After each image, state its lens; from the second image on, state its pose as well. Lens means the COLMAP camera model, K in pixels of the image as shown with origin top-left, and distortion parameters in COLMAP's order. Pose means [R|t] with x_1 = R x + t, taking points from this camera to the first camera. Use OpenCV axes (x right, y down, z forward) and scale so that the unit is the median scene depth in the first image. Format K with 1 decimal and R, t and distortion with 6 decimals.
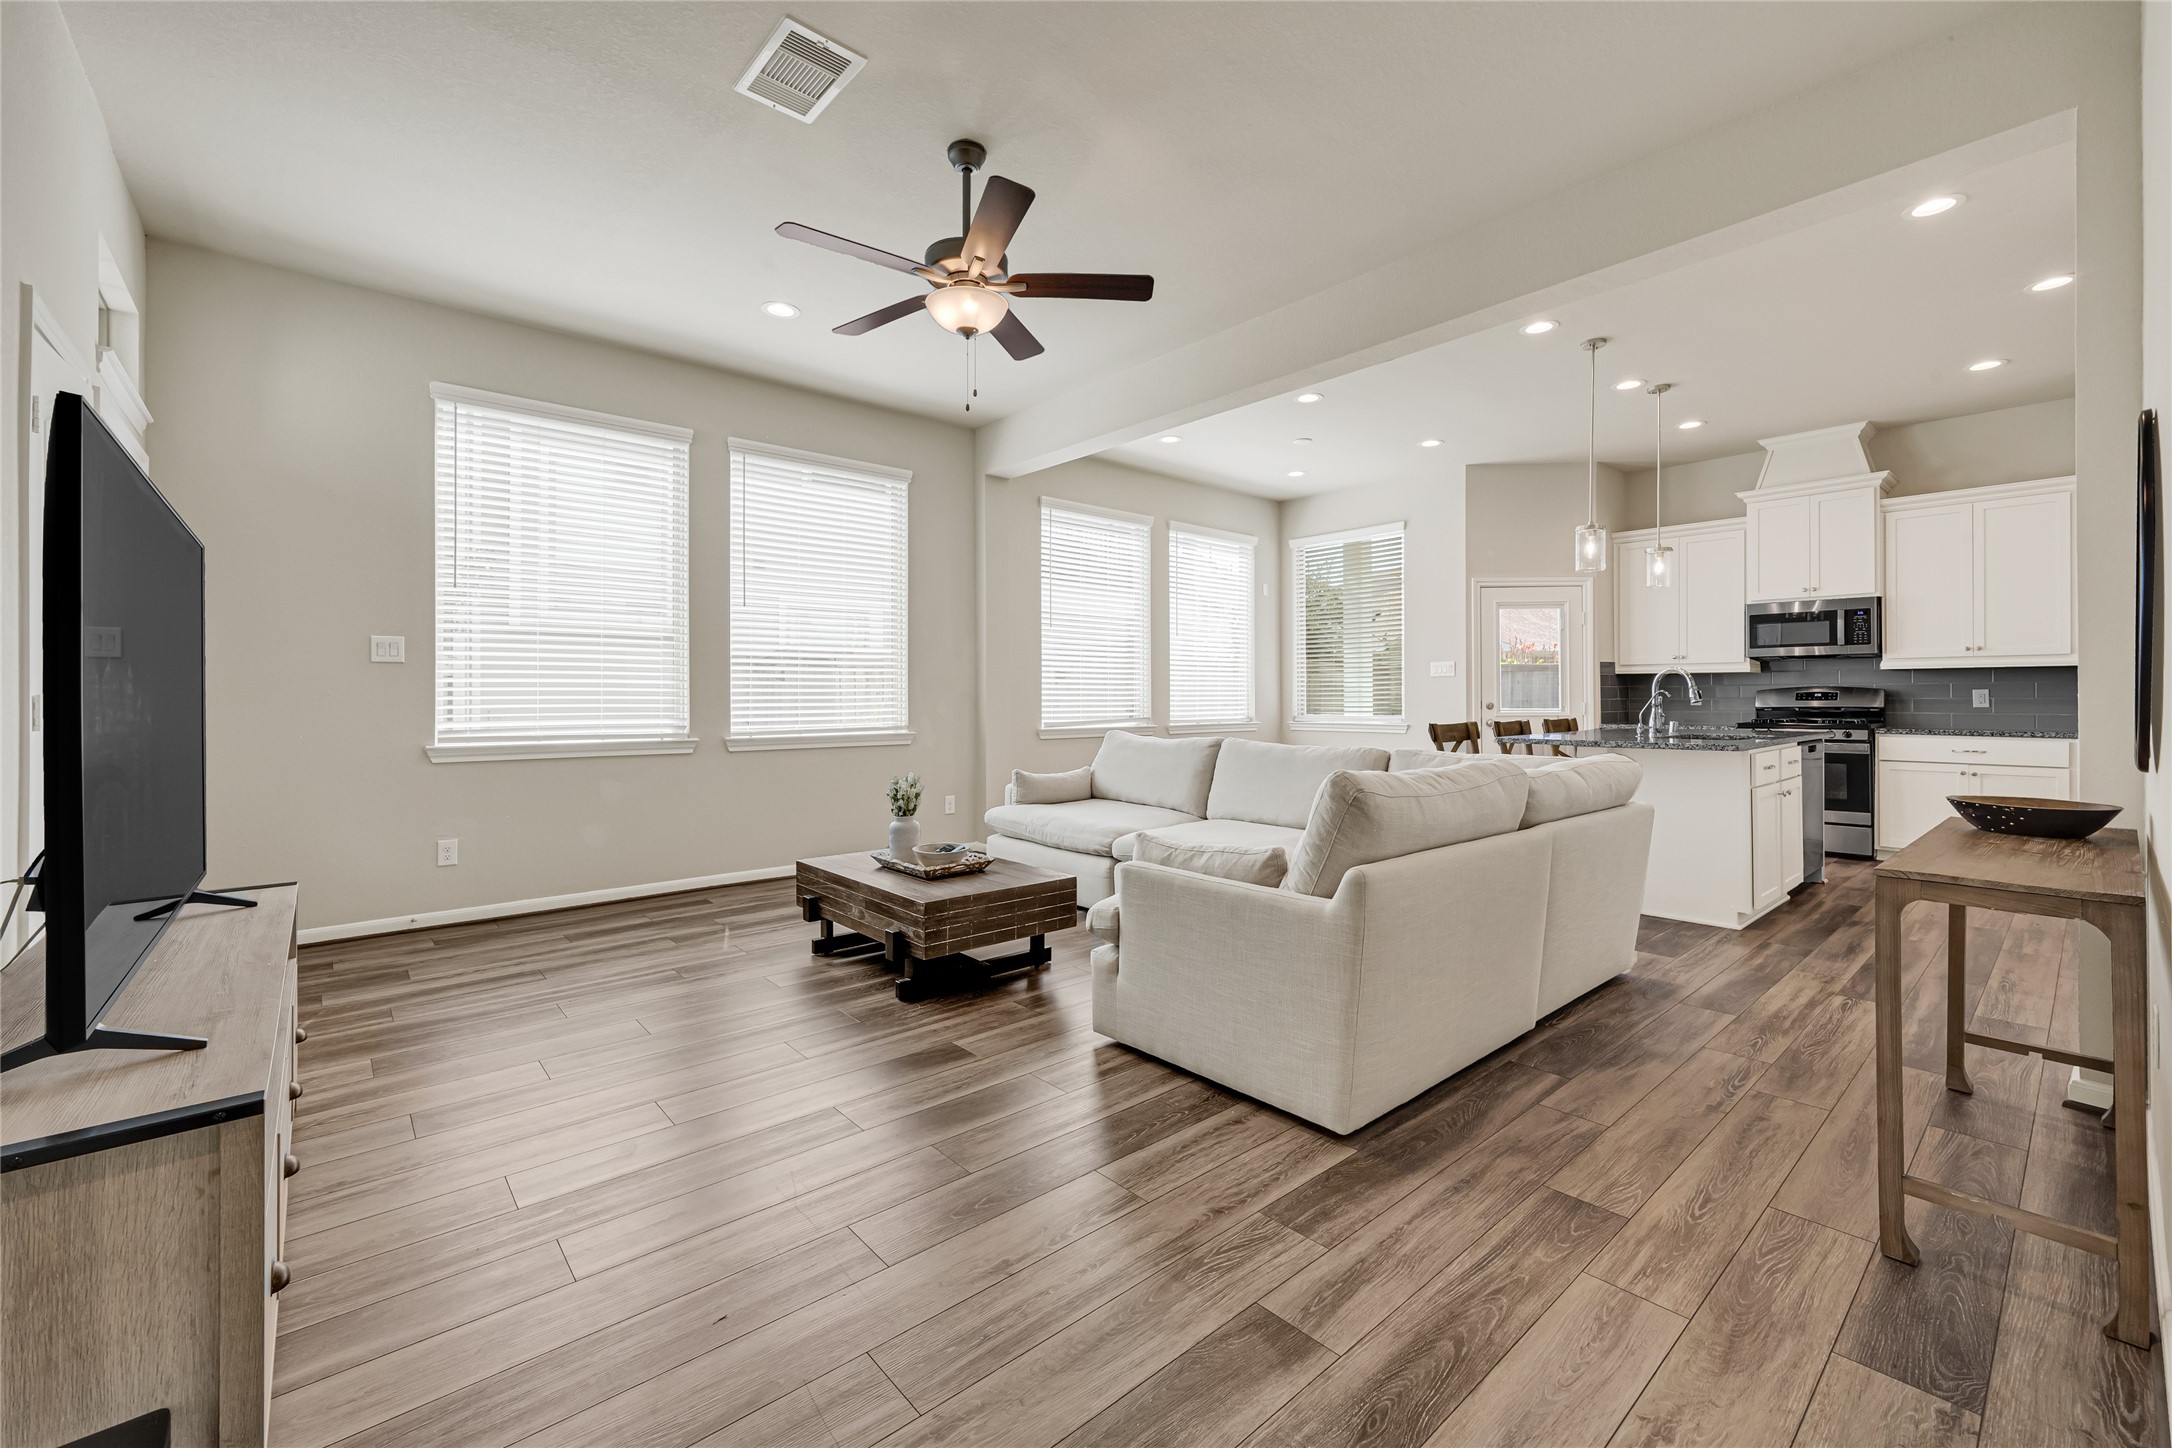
lens RADIAL K [[883.8, 0, 1083.0], [0, 883.8, 689.2], [0, 0, 1]] dist [-0.001721, -0.000214]
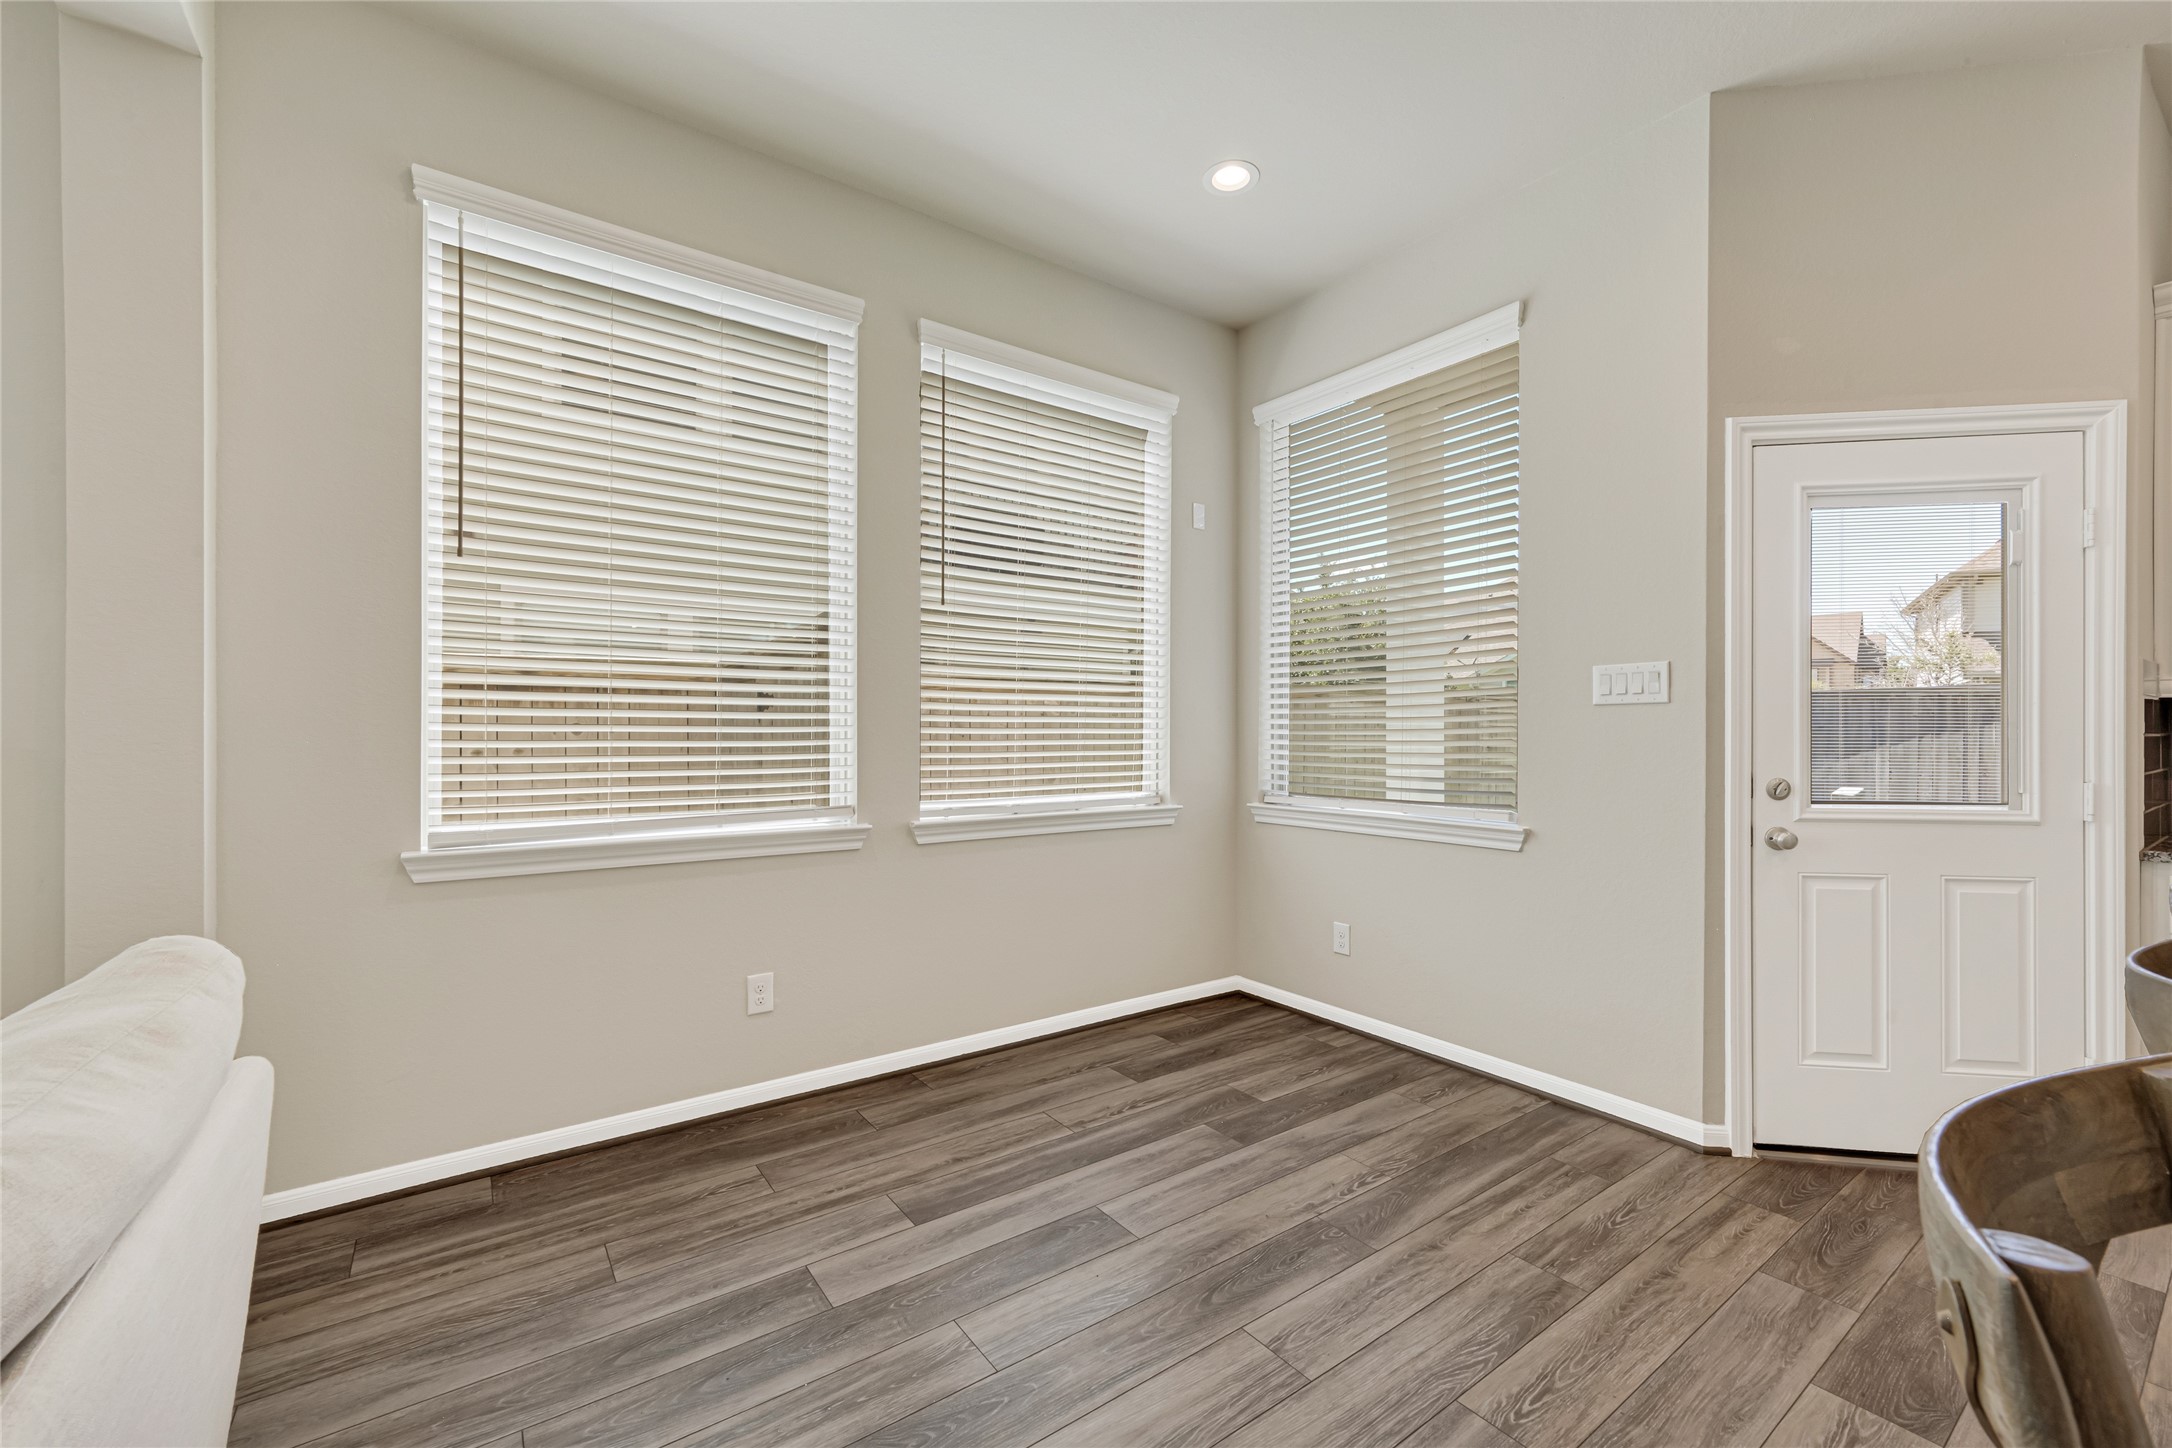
lens RADIAL K [[883.8, 0, 1090.9], [0, 883.8, 731.6], [0, 0, 1]] dist [-0.001721, -0.000214]
pose [[0.997050, 0.002234, -0.076727, 0.188869], [-0.002319, 0.999997, -0.001007, -0.002135], [0.076725, 0.001182, 0.997052, 0.551541]]
